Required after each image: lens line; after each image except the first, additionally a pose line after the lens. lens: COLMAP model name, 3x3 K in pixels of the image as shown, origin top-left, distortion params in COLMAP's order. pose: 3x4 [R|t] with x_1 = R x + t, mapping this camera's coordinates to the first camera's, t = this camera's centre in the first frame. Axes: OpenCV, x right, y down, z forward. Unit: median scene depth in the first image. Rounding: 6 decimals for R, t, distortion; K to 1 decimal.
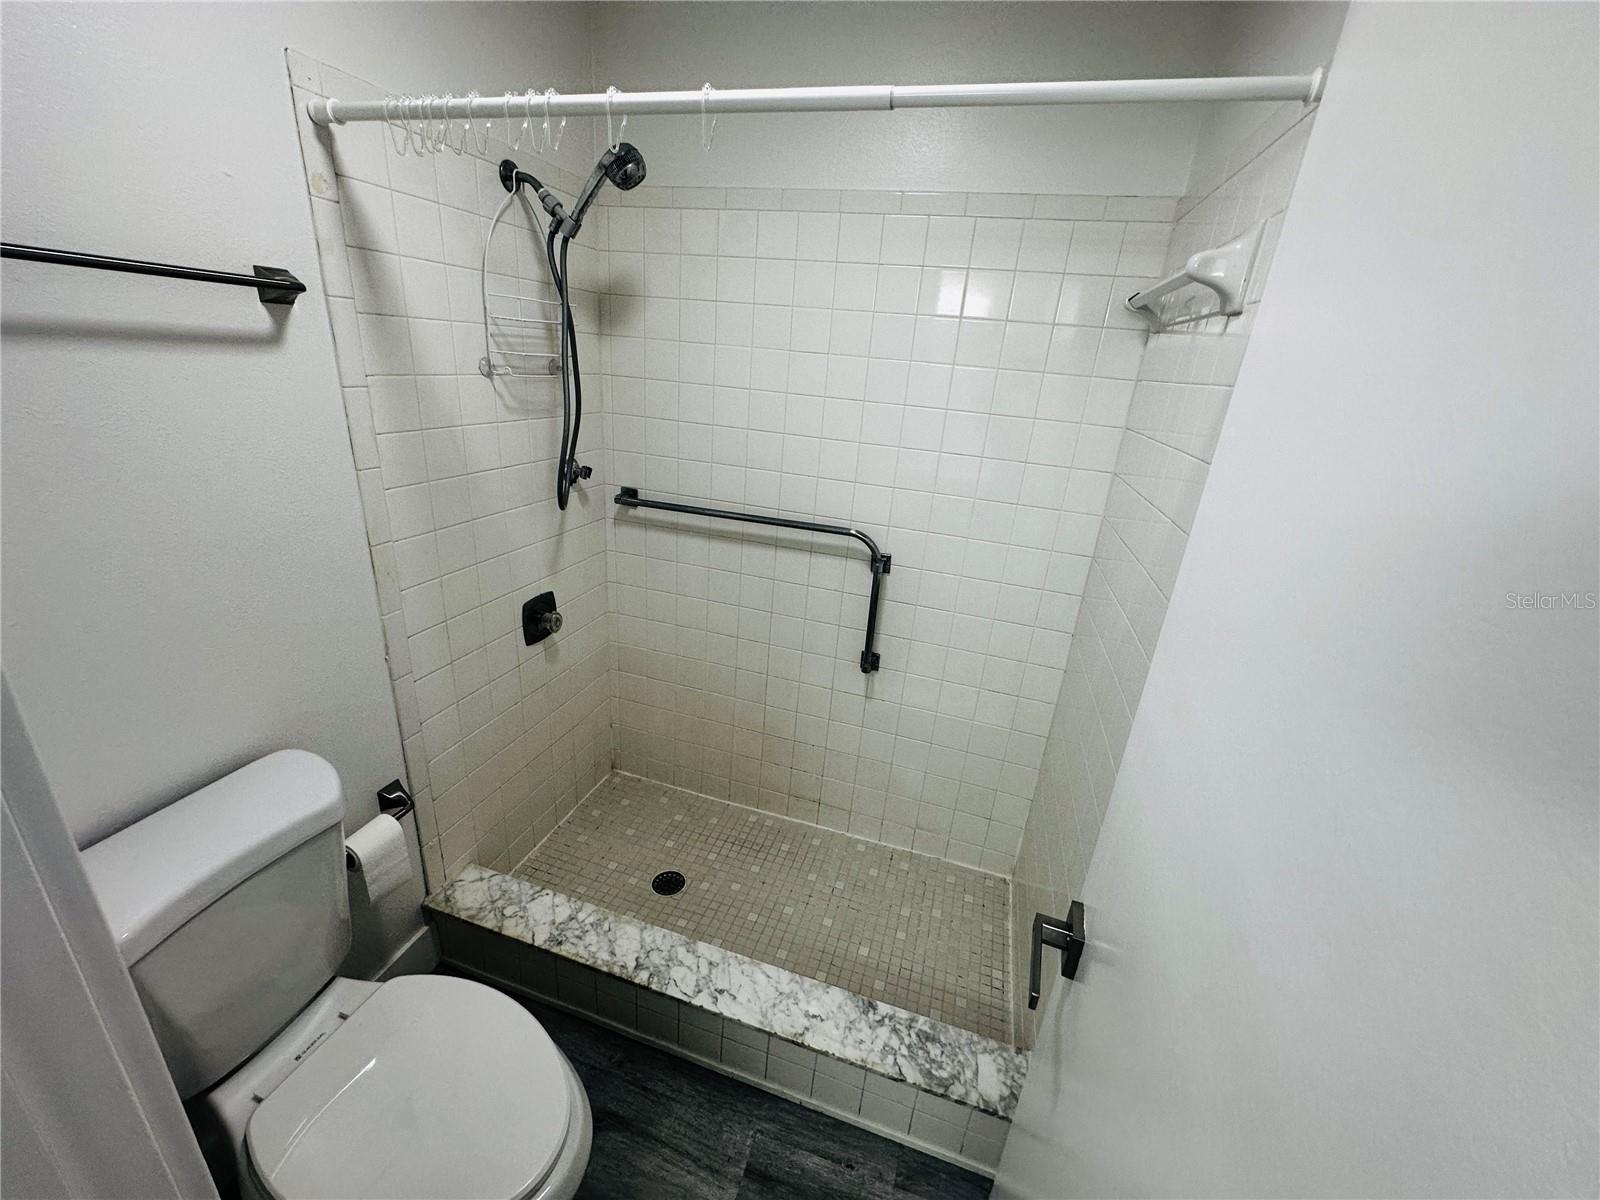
lens RADIAL K [[638.7, 0, 801.8], [0, 638.7, 599.6], [0, 0, 1]] dist [-0.006034, 0.000389]
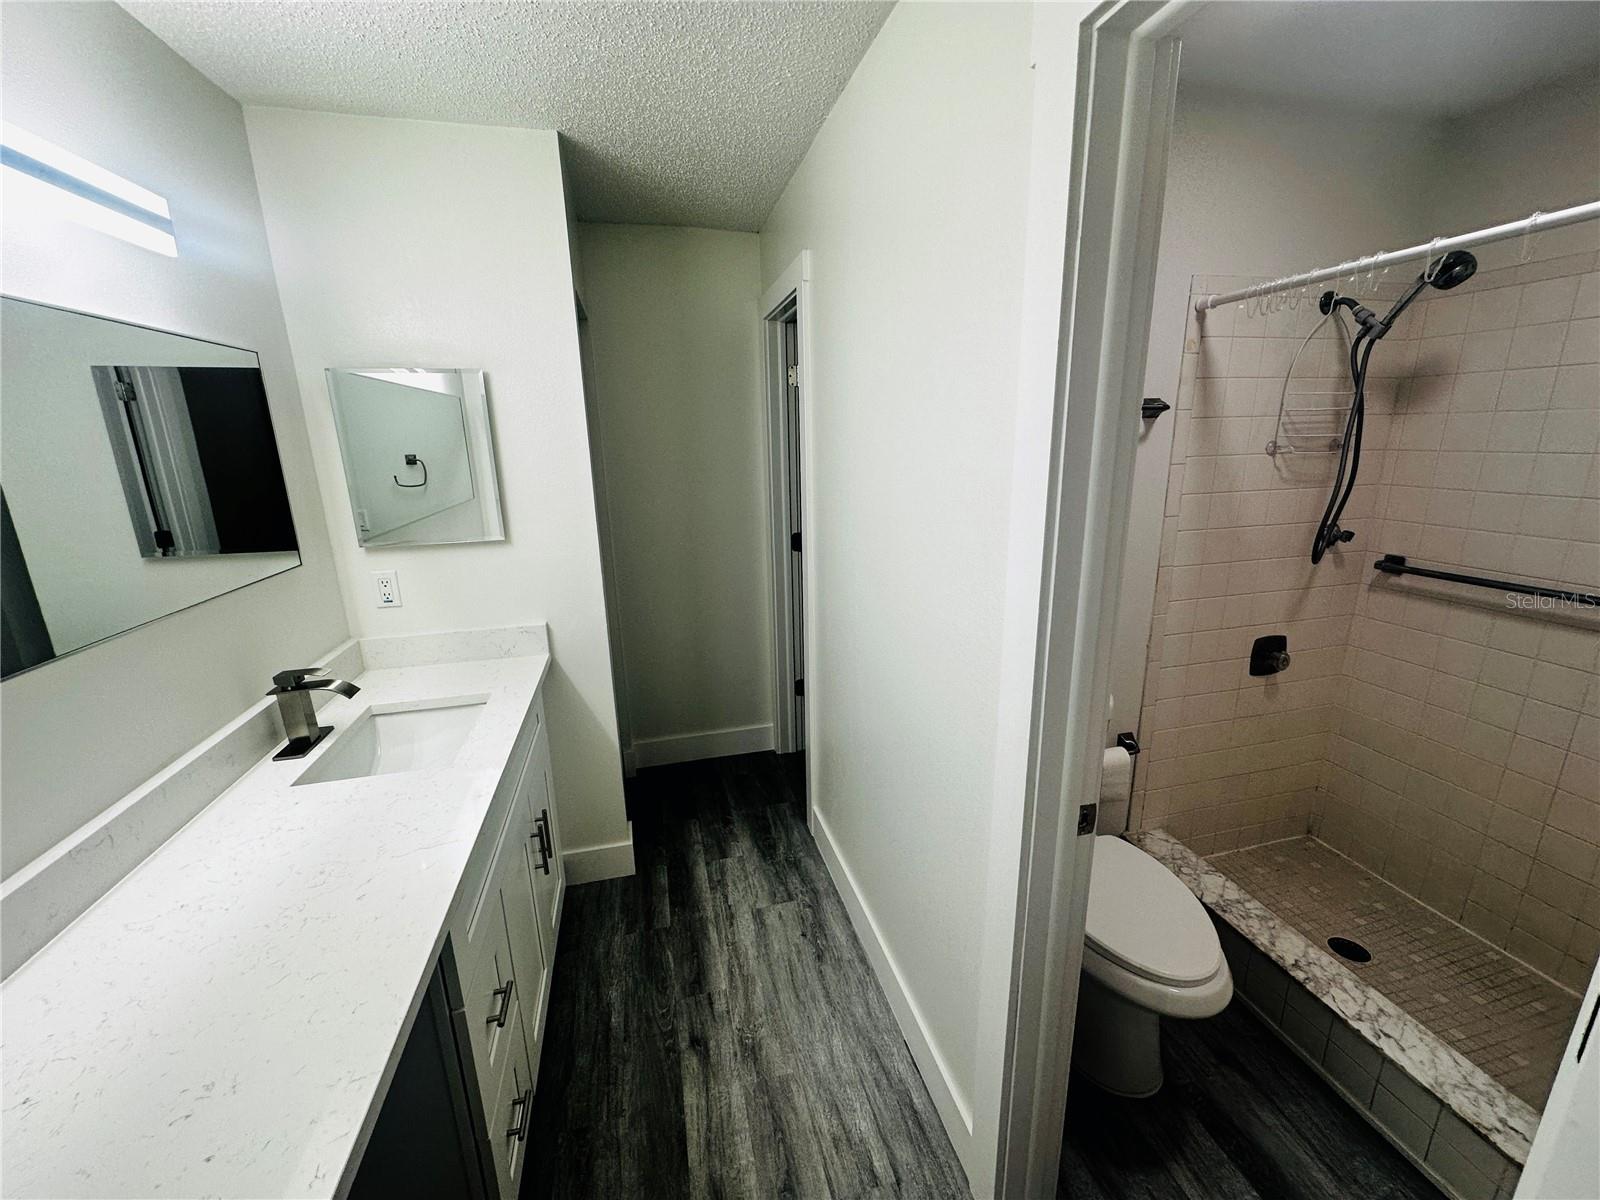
lens RADIAL K [[638.7, 0, 801.8], [0, 638.7, 599.6], [0, 0, 1]] dist [-0.006034, 0.000389]
pose [[0.512487, 0.126342, -0.849350, 0.152290], [-0.245984, 0.969265, -0.004243, 0.172706], [0.822708, 0.211101, 0.527814, -0.401125]]
